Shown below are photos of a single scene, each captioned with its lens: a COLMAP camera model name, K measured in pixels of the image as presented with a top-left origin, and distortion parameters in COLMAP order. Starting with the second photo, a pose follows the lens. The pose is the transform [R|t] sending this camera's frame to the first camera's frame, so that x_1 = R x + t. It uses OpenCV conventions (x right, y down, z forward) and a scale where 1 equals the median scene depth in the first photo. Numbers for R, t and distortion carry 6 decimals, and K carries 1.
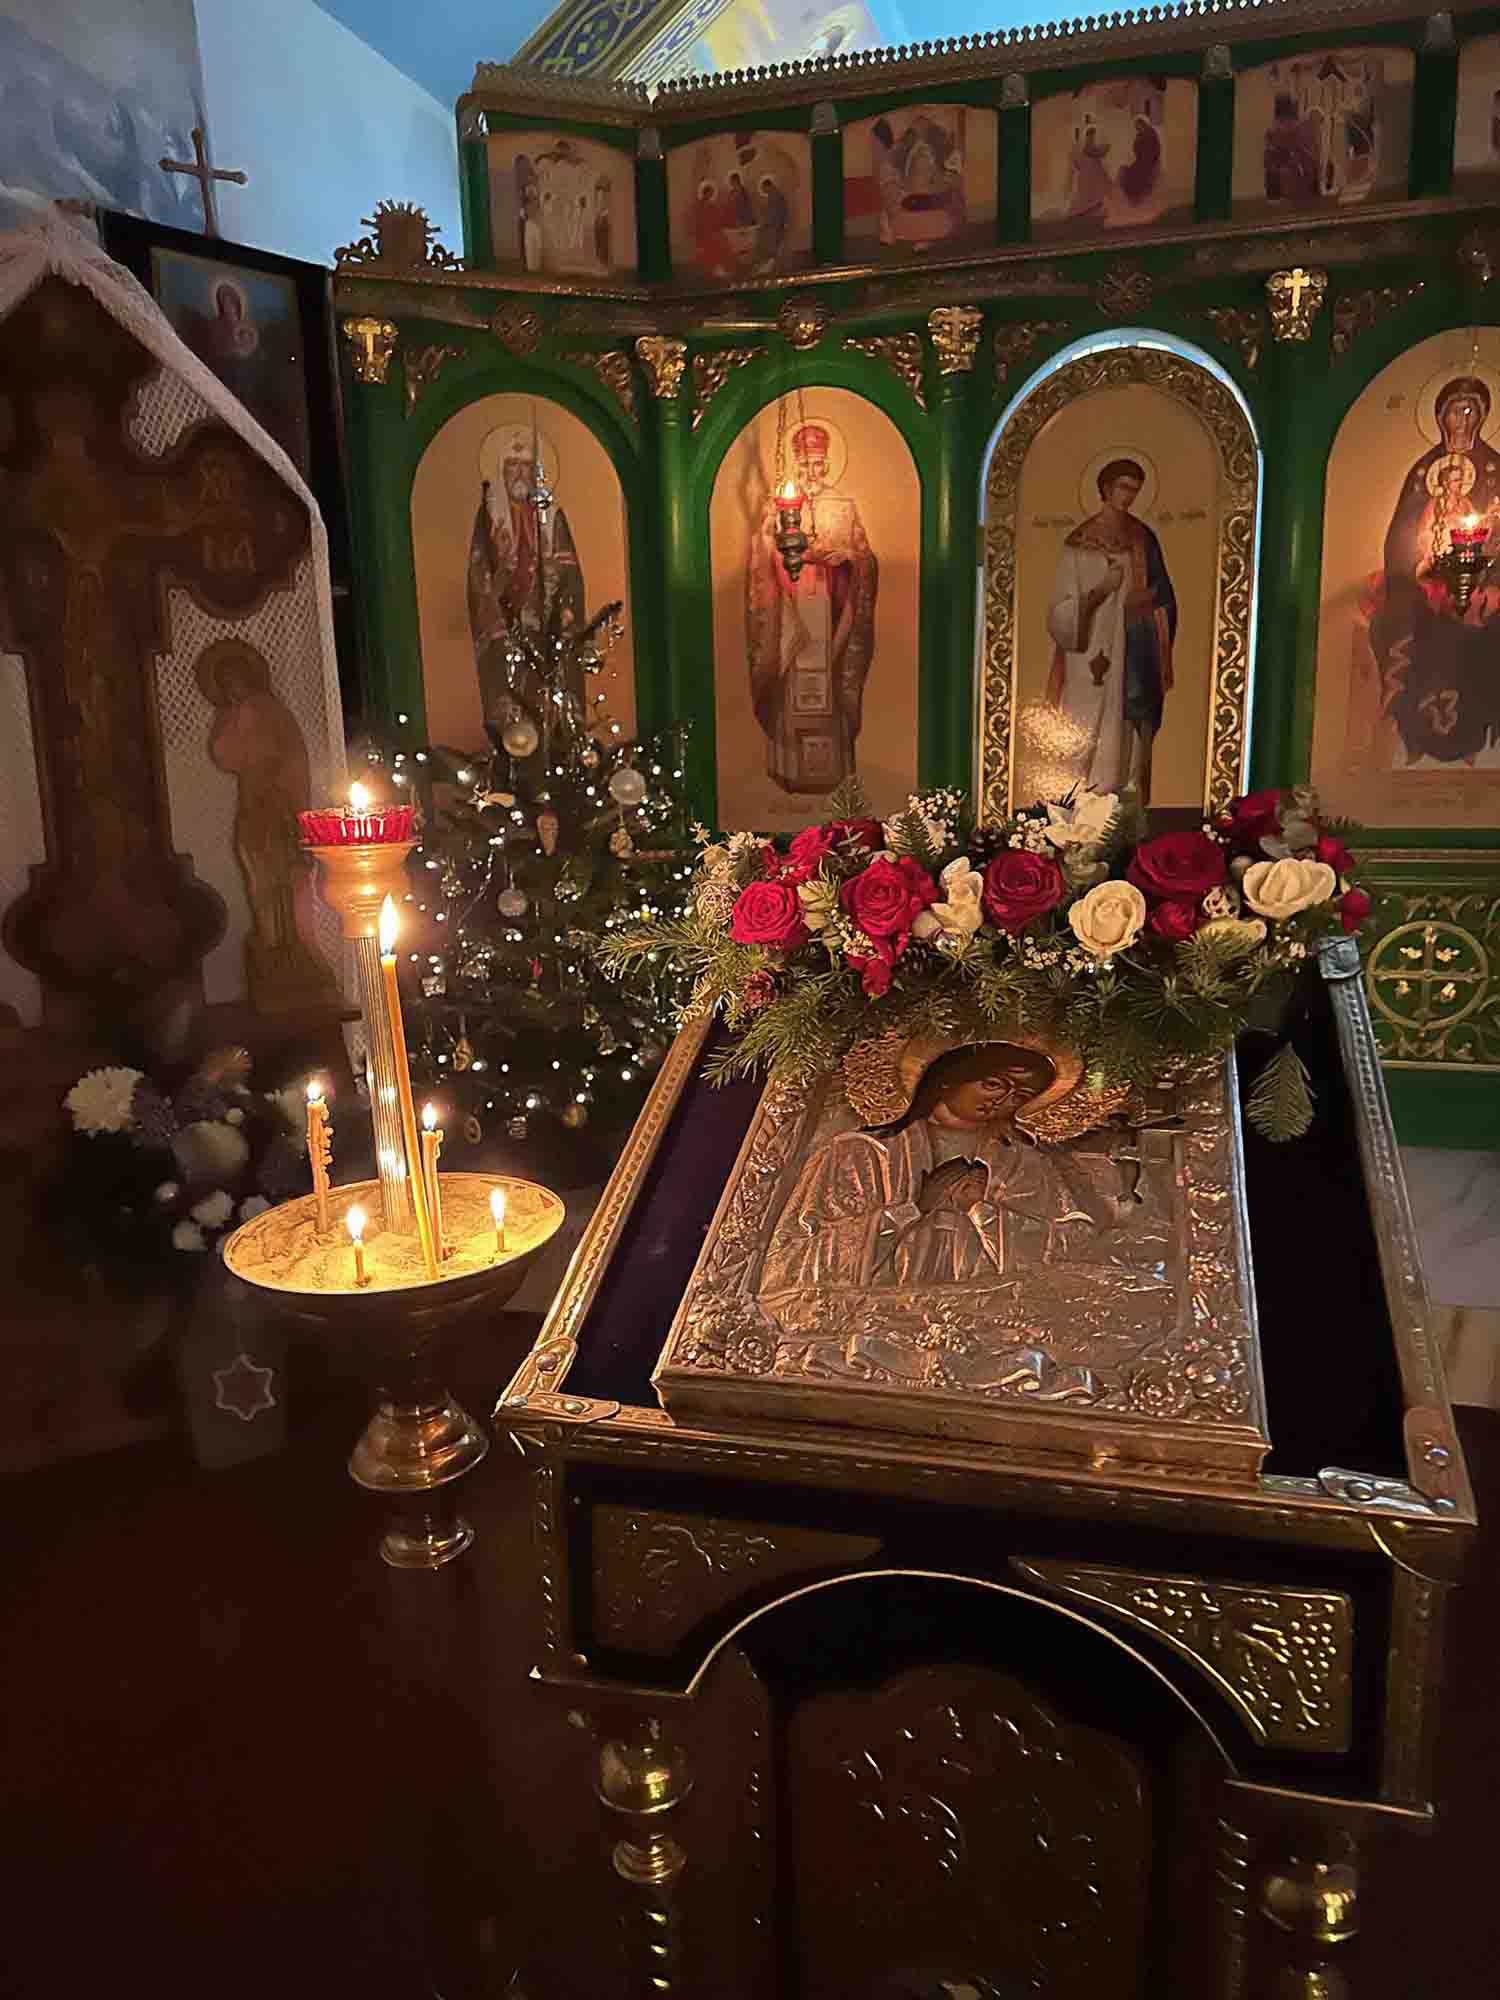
lens RADIAL K [[1436.0, 0, 745.3], [0, 1436.0, 1005.8], [0, 0, 1]] dist [0.040336, -0.051968]
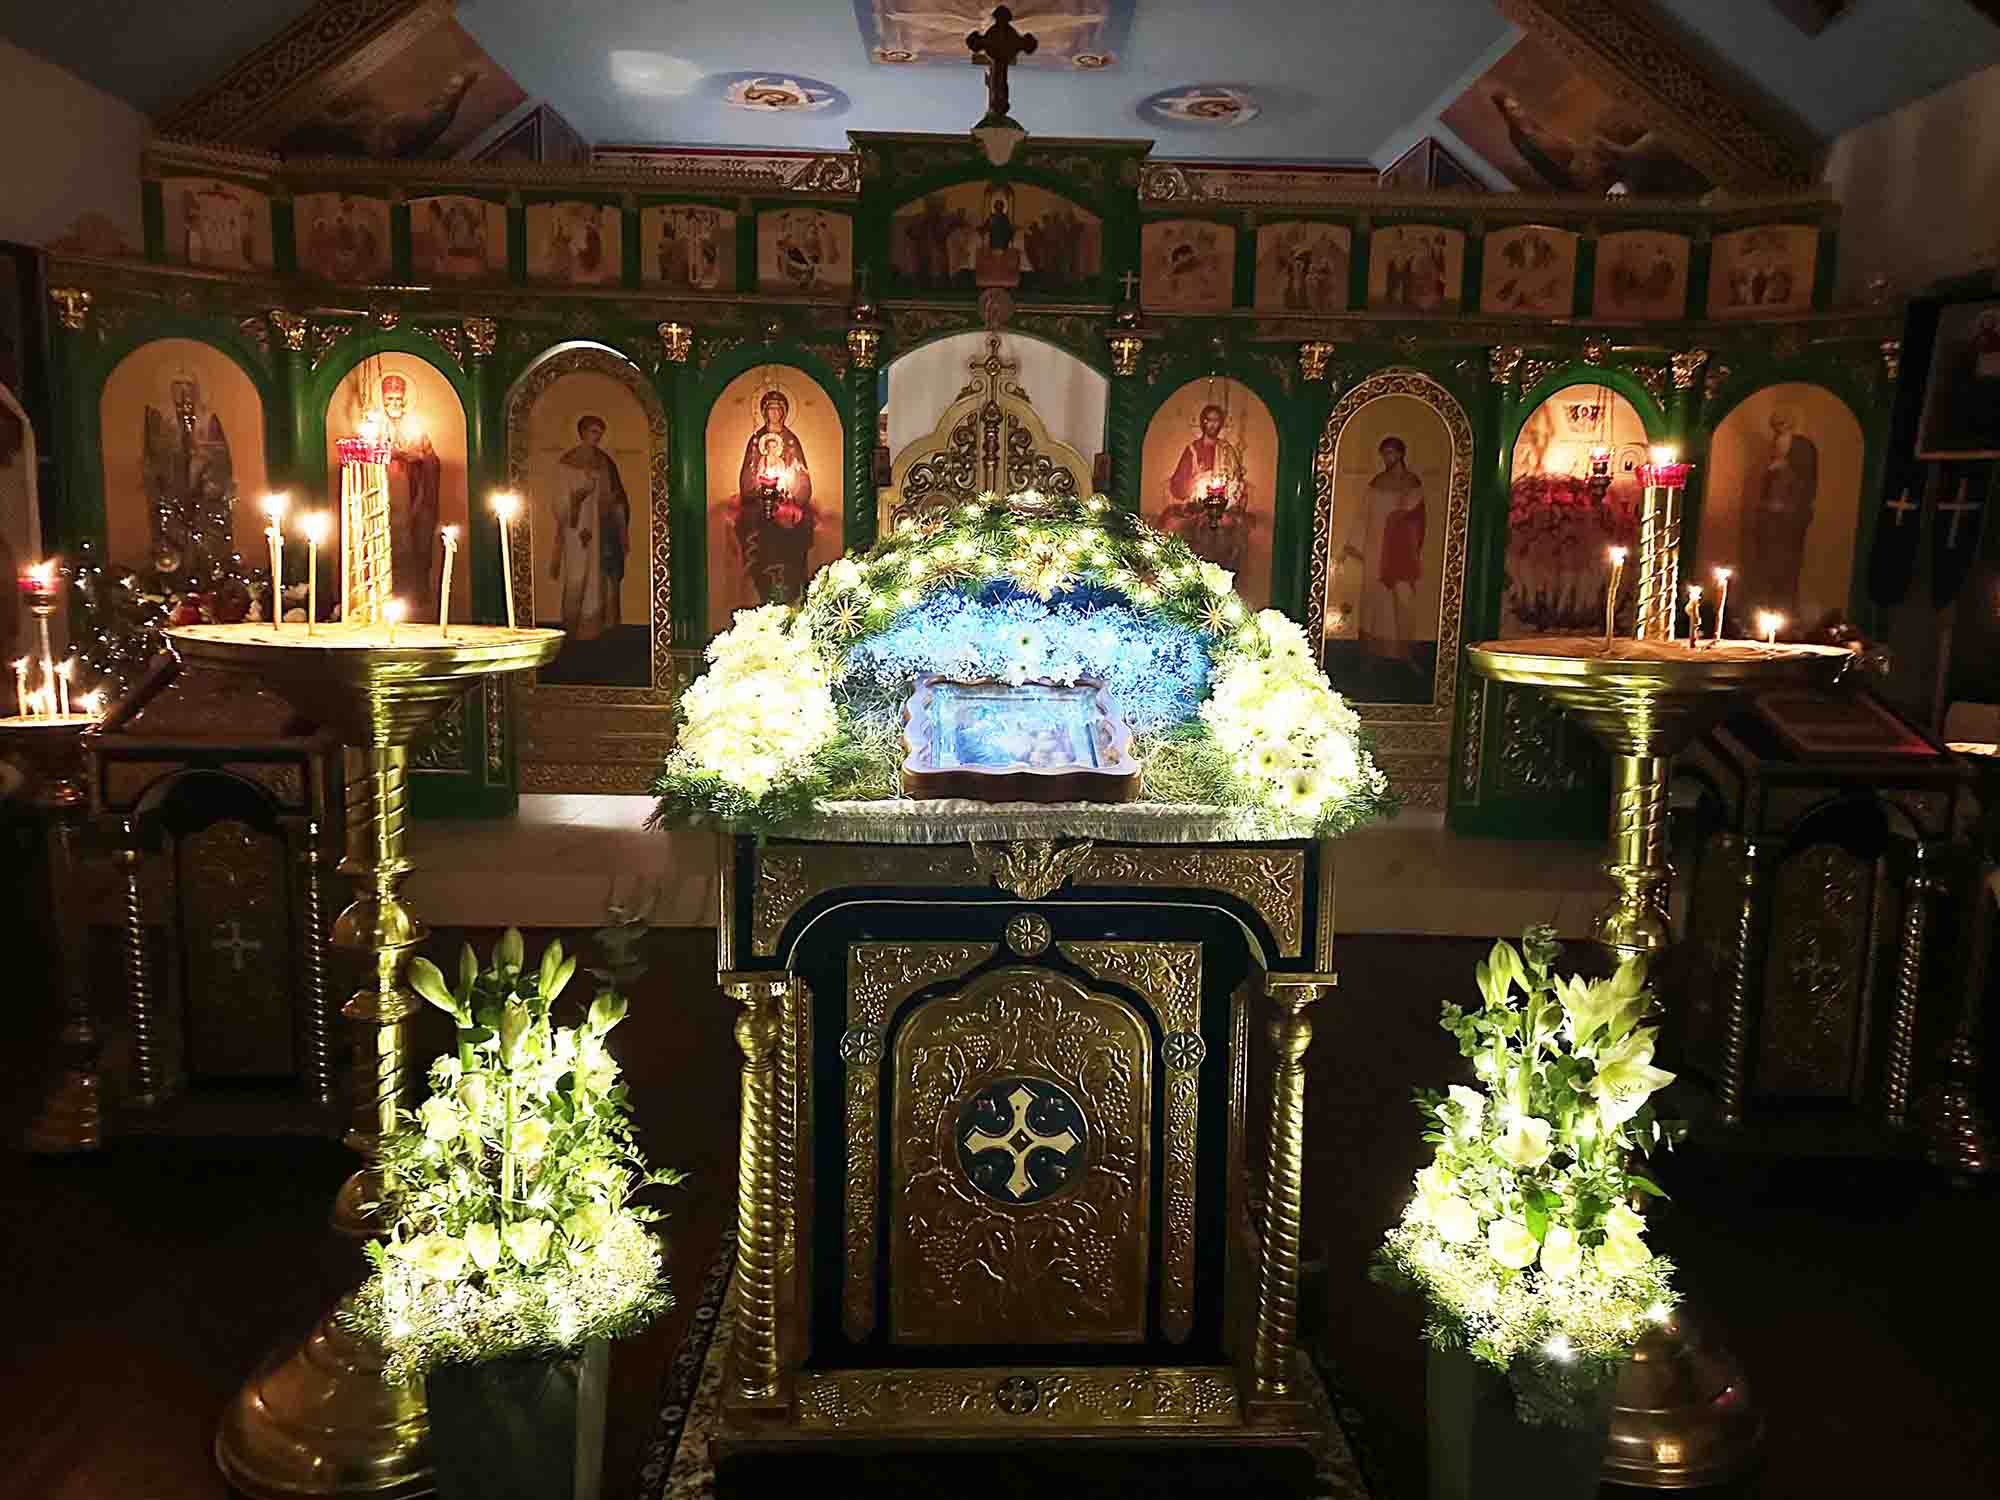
lens RADIAL K [[1436.0, 0, 1013.7], [0, 1436.0, 774.4], [0, 0, 1]] dist [0.040336, -0.051968]
pose [[0.950488, 0.005438, 0.310714, 0.213210], [0.012394, 0.998388, -0.055386, 0.137370], [-0.310514, 0.056495, 0.948888, -0.726111]]
